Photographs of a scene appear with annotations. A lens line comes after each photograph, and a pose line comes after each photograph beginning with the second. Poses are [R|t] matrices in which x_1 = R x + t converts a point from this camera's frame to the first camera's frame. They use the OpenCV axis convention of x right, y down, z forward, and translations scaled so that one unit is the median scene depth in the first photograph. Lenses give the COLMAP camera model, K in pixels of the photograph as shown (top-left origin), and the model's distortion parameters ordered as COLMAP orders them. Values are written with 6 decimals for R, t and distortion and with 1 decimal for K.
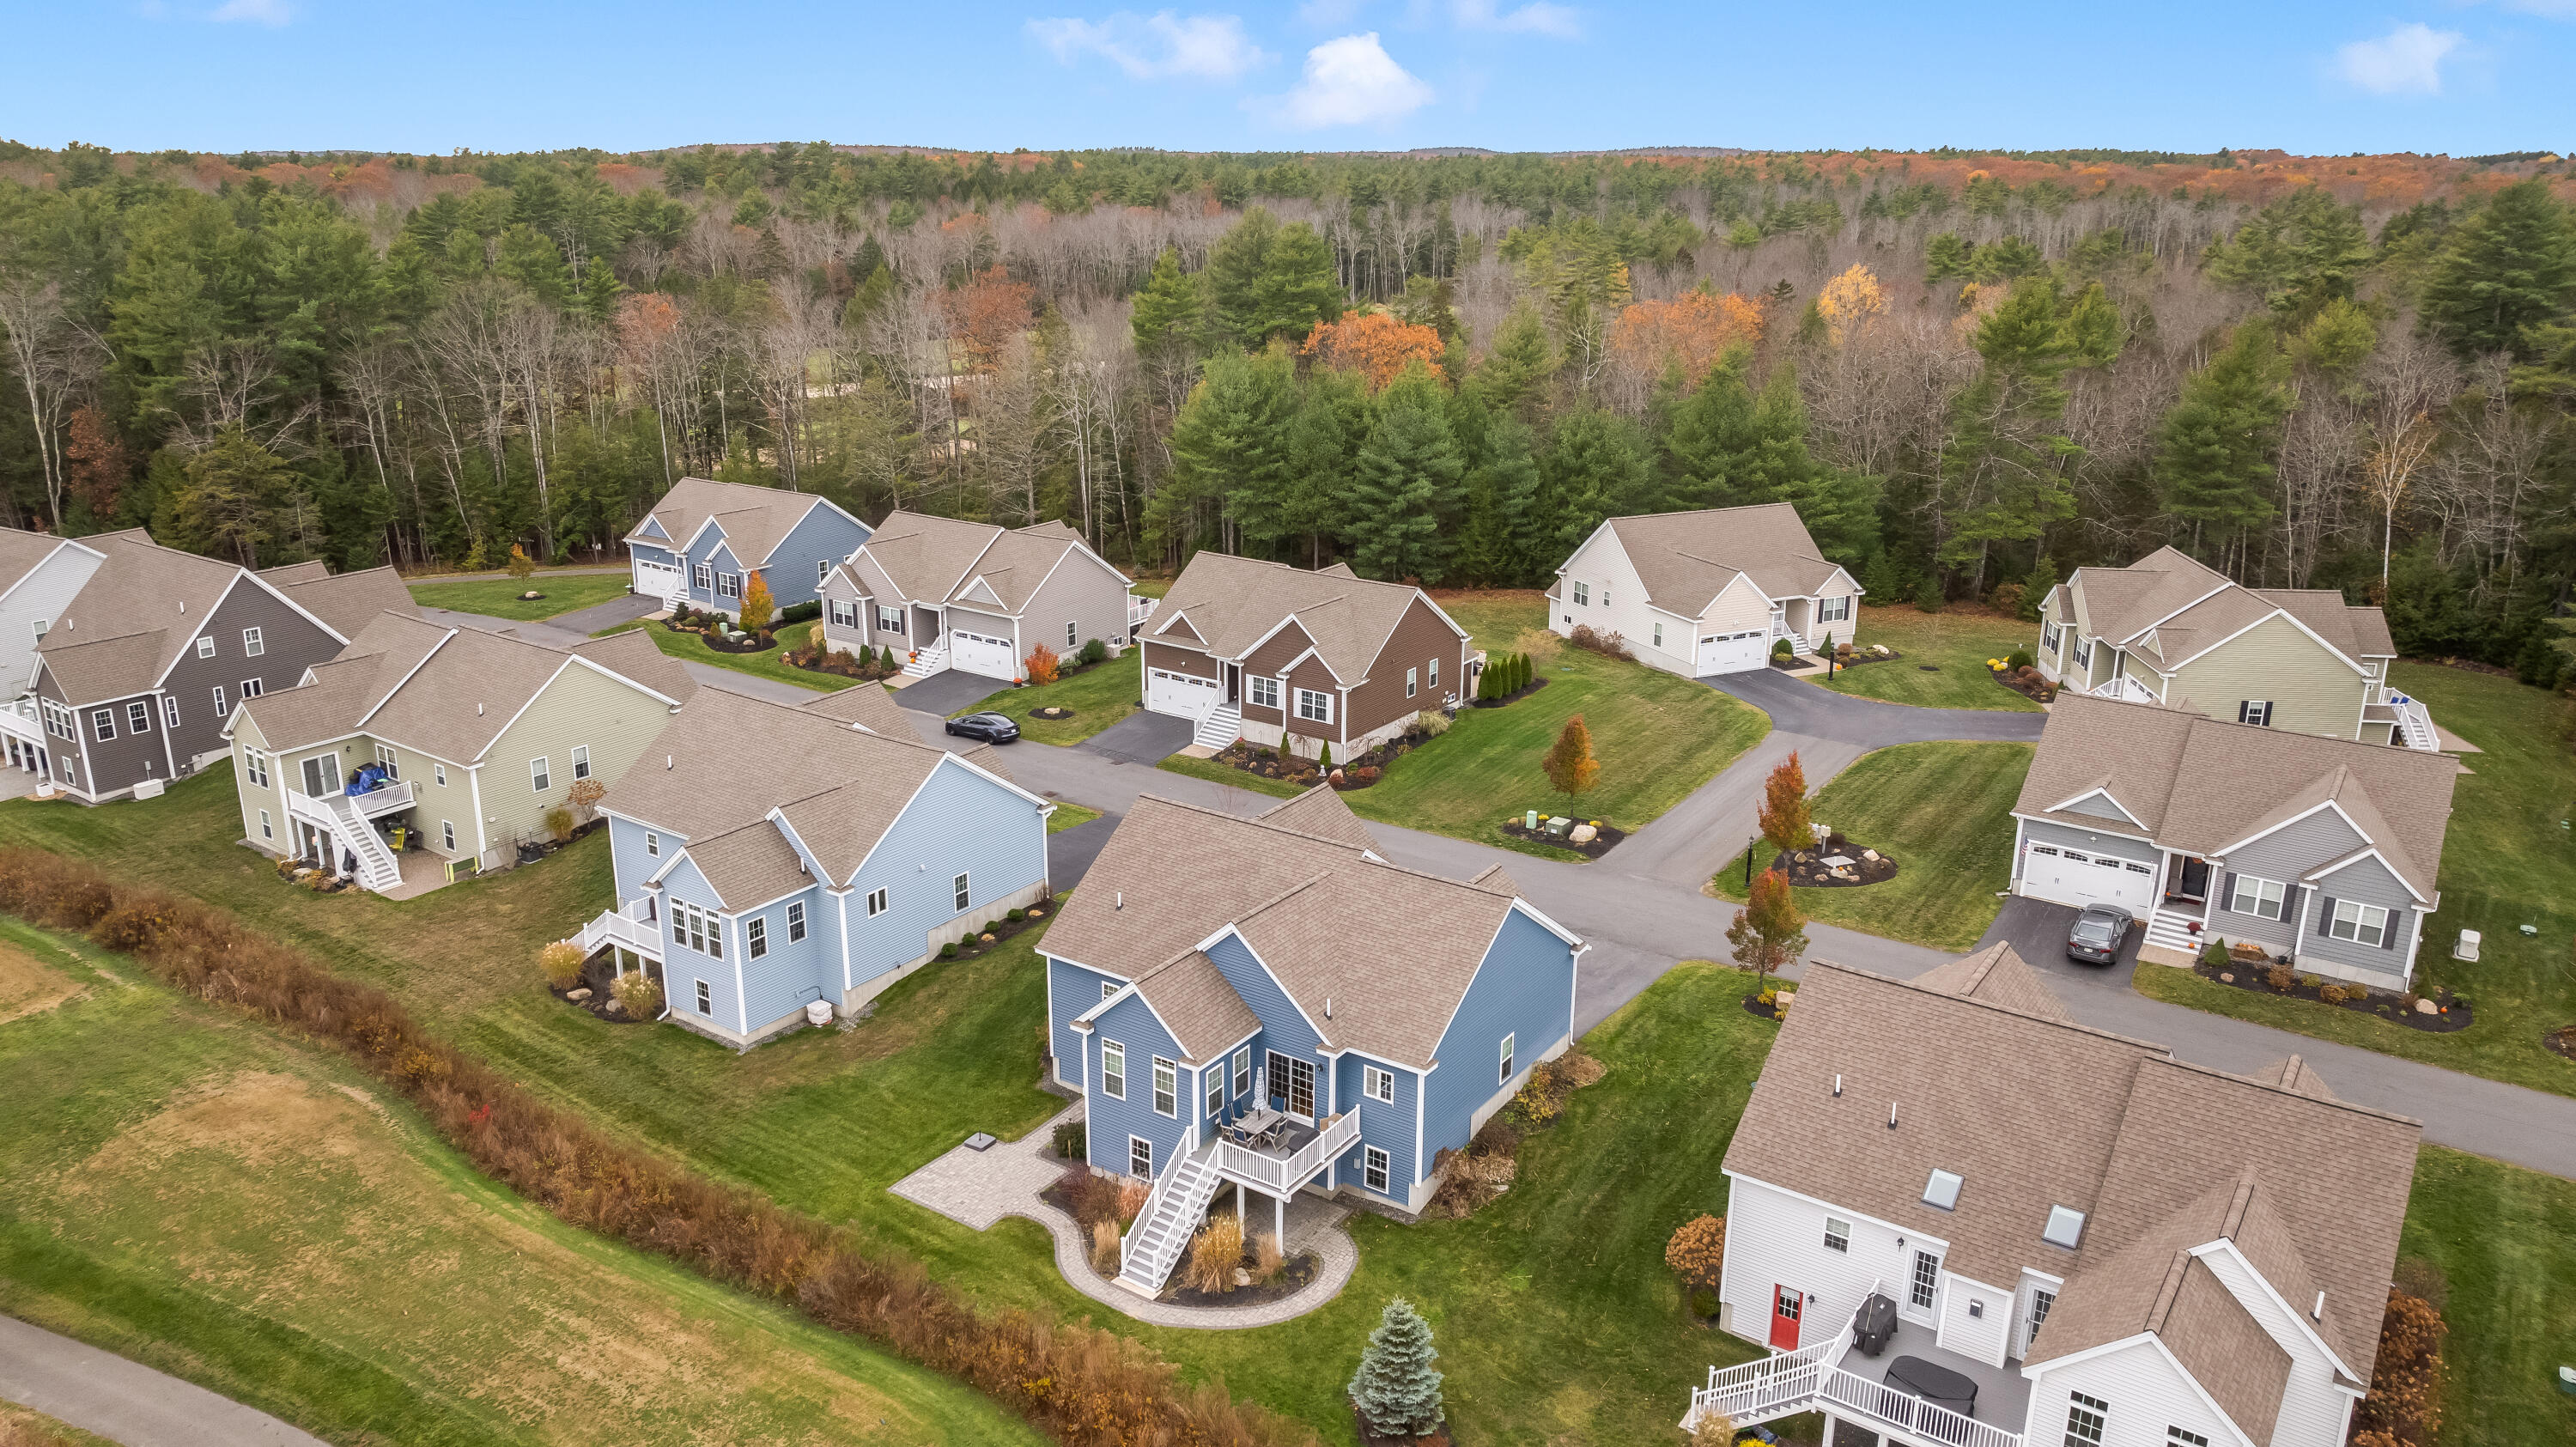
lens RADIAL K [[1819.0, 0, 1285.4], [0, 1819.0, 707.8], [0, 0, 1]] dist [-0.018852, -0.001421]
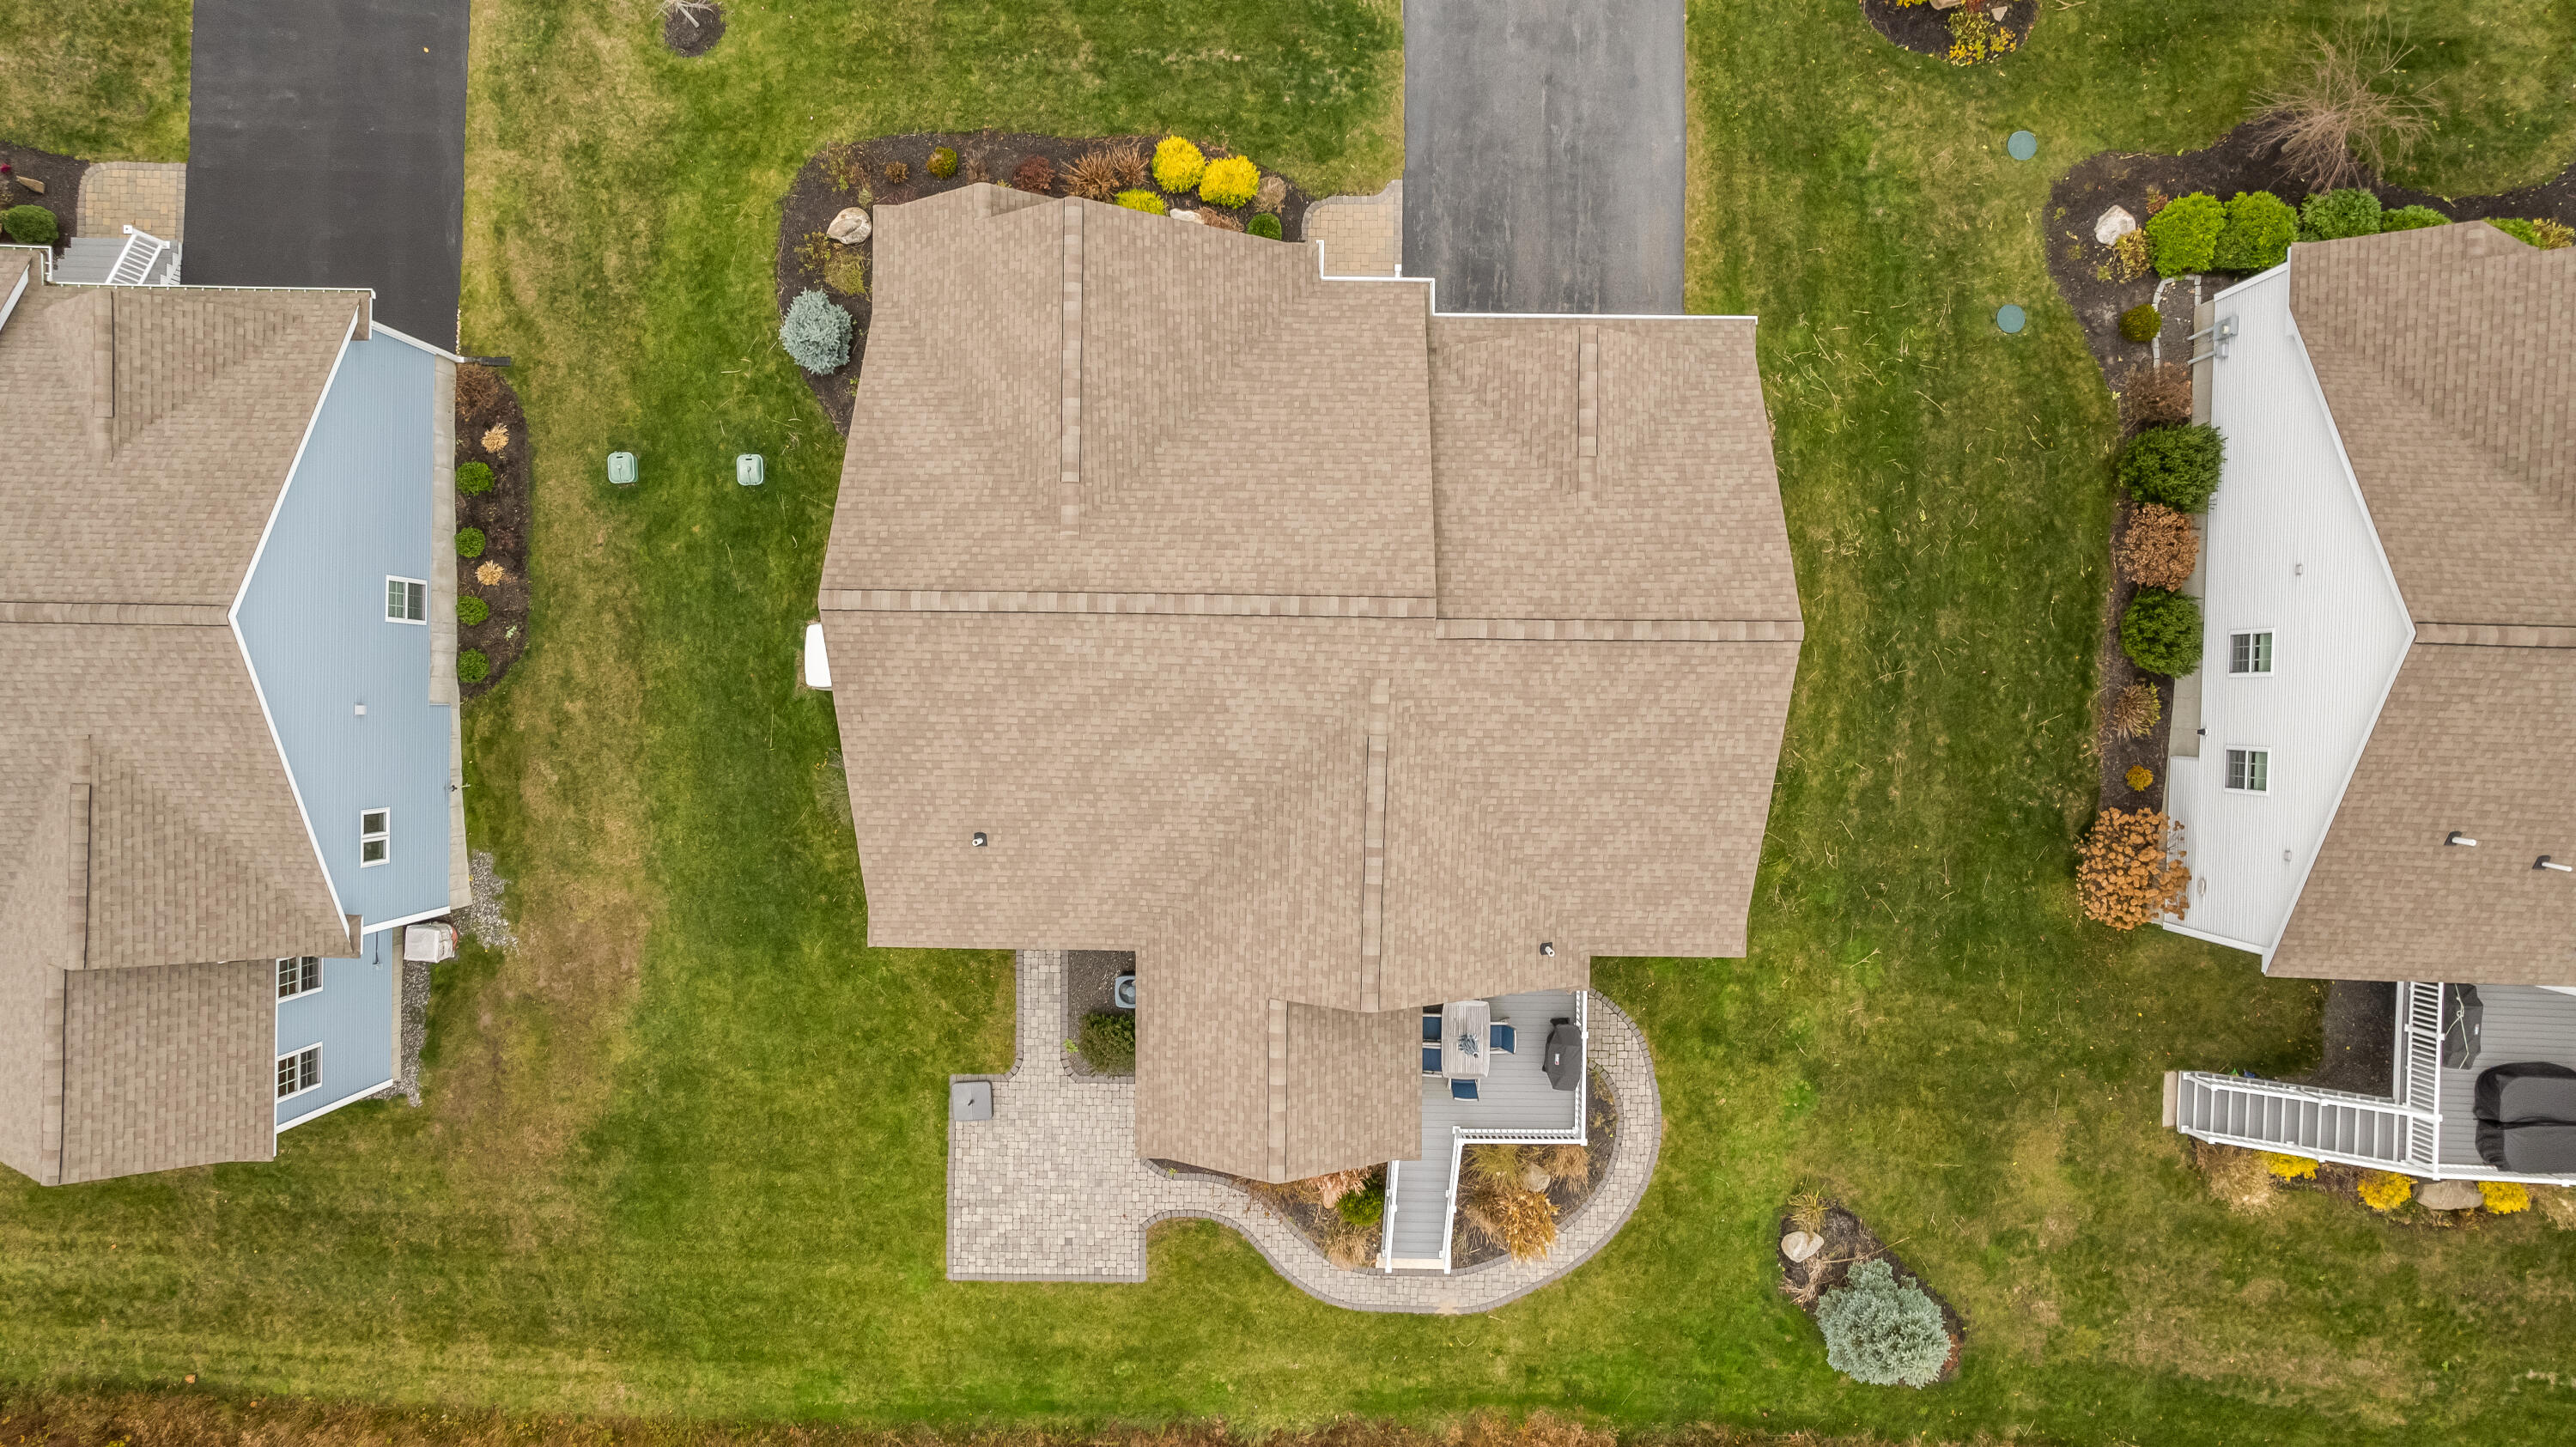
lens RADIAL K [[1819.0, 0, 1292.7], [0, 1819.0, 718.2], [0, 0, 1]] dist [-0.018852, -0.001421]
pose [[0.834579, -0.550783, -0.010731, 0.001810], [0.164546, 0.230645, 0.959024, -0.267733], [-0.525740, -0.802148, 0.283120, 0.626931]]
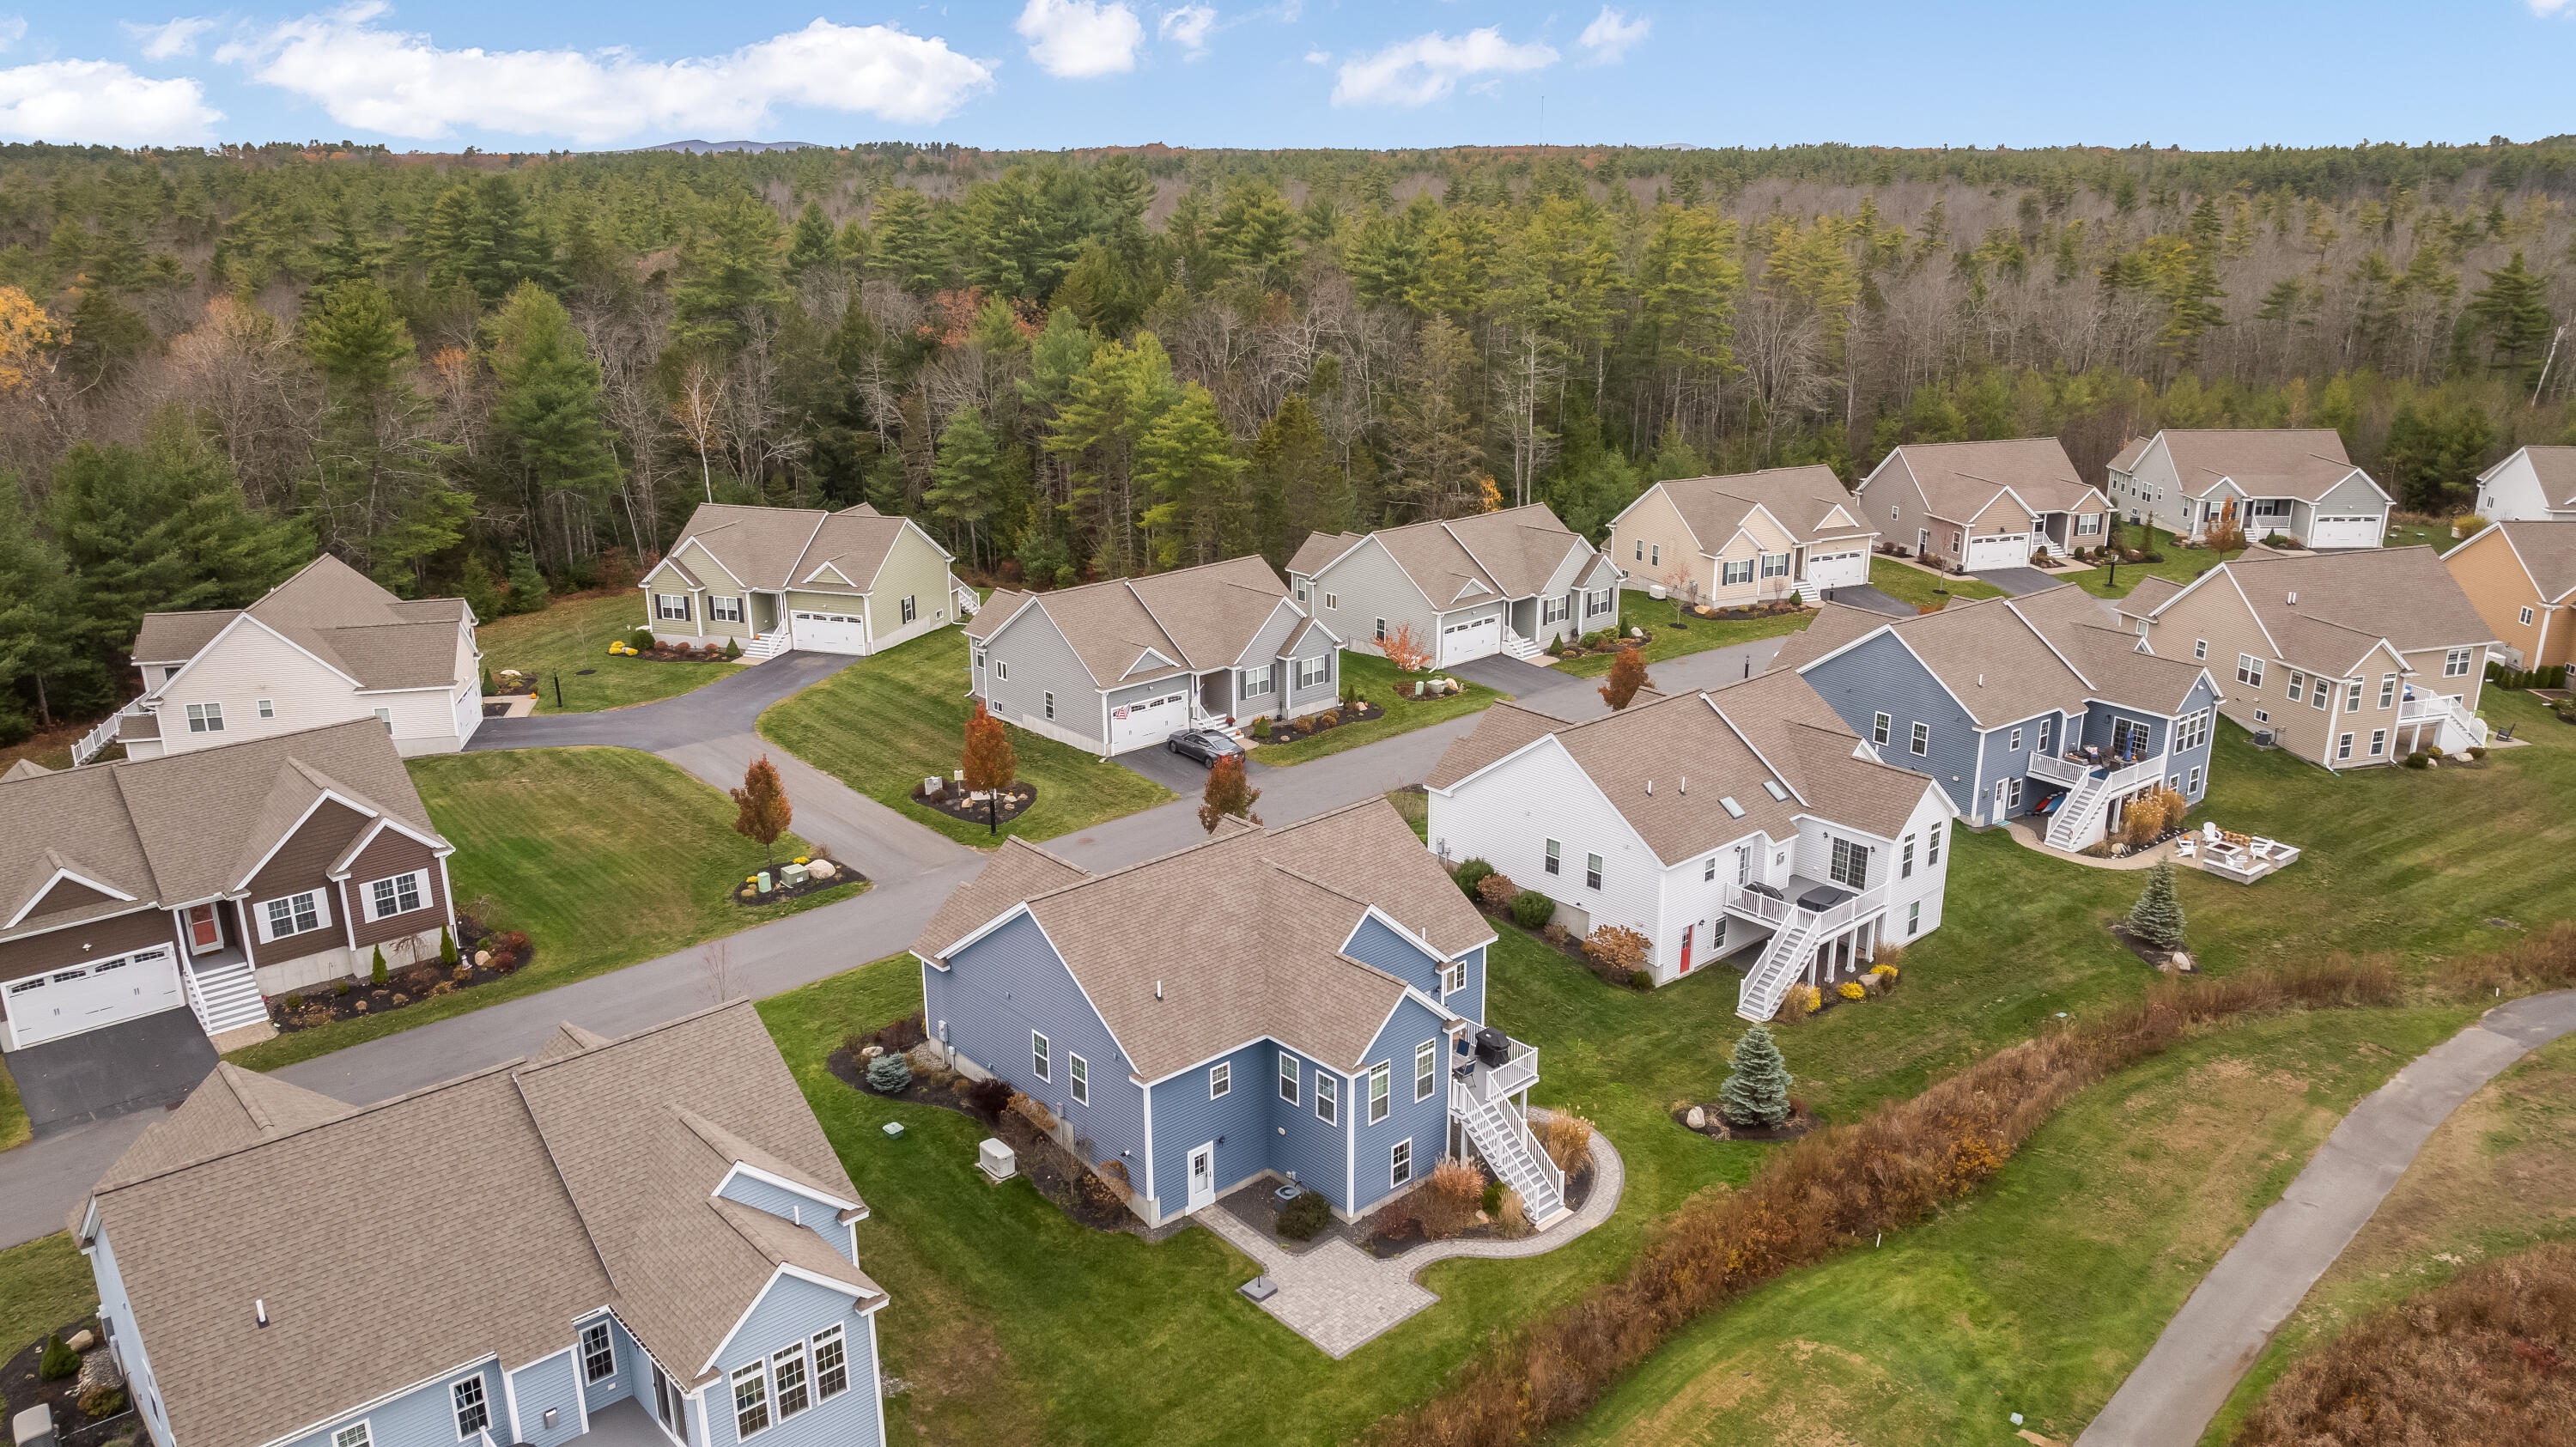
lens RADIAL K [[1819.0, 0, 1289.1], [0, 1819.0, 727.1], [0, 0, 1]] dist [-0.018852, -0.001421]
pose [[0.231181, -0.297469, 0.926319, -0.636400], [0.286666, 0.930670, 0.227323, -0.144942], [-0.929719, 0.212991, 0.300428, 0.482986]]
